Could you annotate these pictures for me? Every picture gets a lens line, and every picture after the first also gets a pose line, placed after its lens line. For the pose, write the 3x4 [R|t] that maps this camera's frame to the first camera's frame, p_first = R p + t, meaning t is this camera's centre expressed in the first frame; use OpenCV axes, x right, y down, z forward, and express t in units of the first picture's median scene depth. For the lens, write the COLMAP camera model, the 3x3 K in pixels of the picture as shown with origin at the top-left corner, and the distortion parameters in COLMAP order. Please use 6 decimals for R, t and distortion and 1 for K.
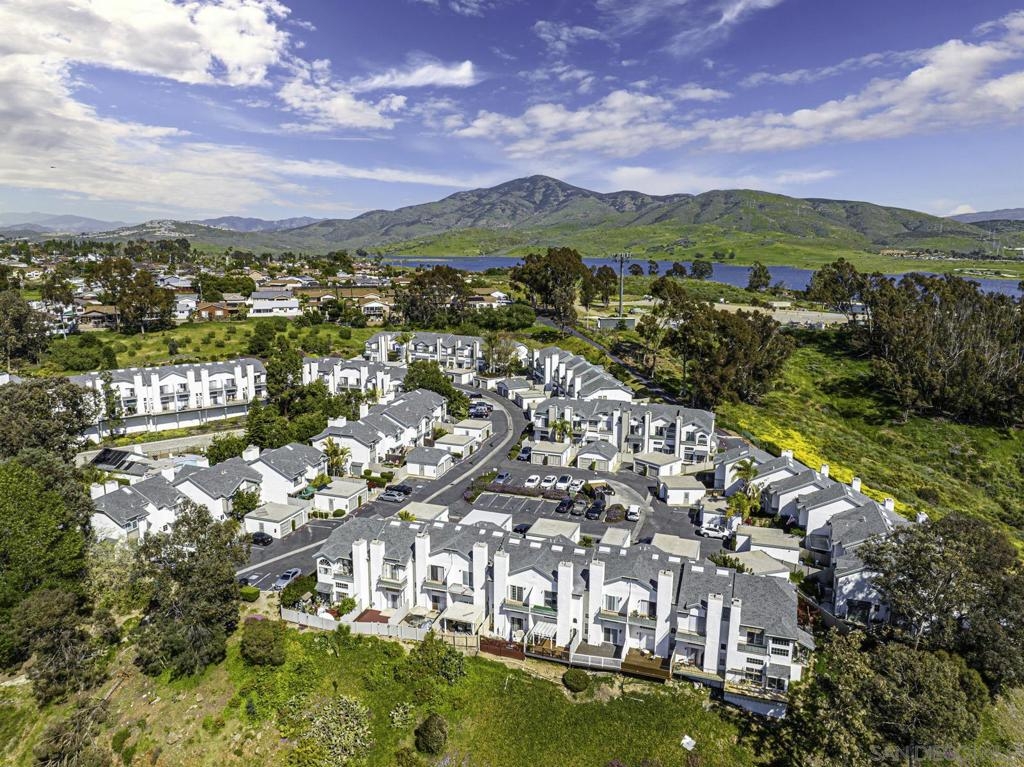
lens RADIAL K [[719.8, 0, 512.0], [0, 719.8, 383.5], [0, 0, 1]] dist [-0.036447, 0.000333]
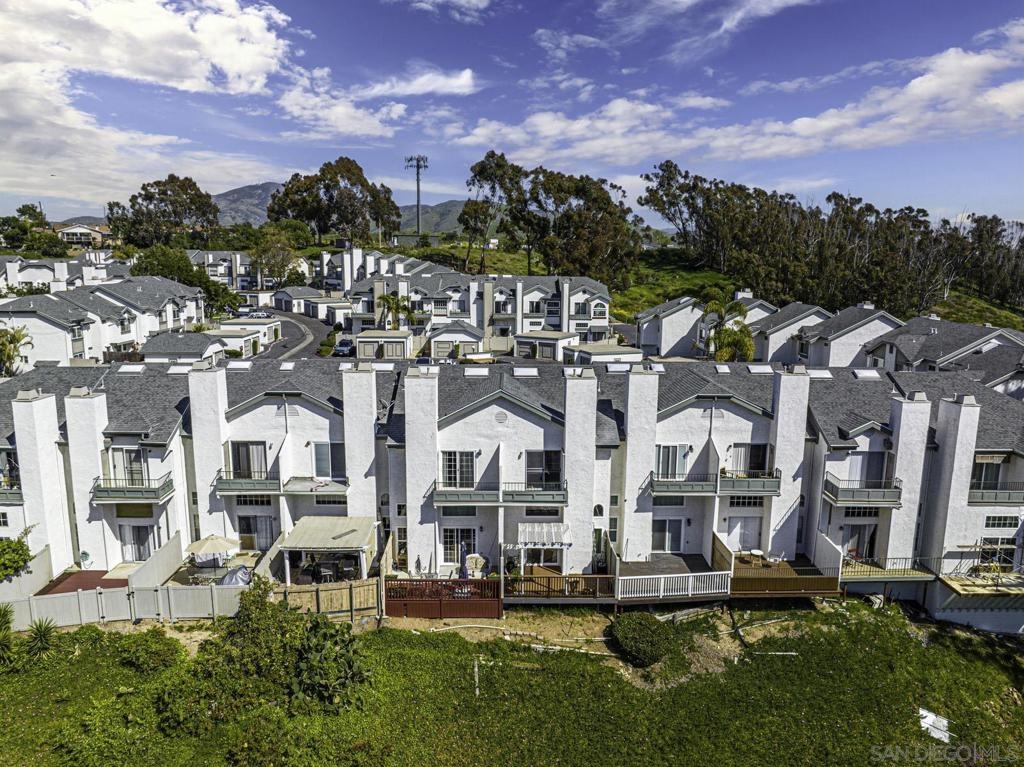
lens RADIAL K [[719.8, 0, 512.0], [0, 719.8, 383.5], [0, 0, 1]] dist [-0.036447, 0.000333]
pose [[0.938358, -0.057556, 0.340841, -0.065507], [0.064080, 0.997913, -0.007904, 0.152381], [-0.339675, 0.029258, 0.940088, 0.361278]]
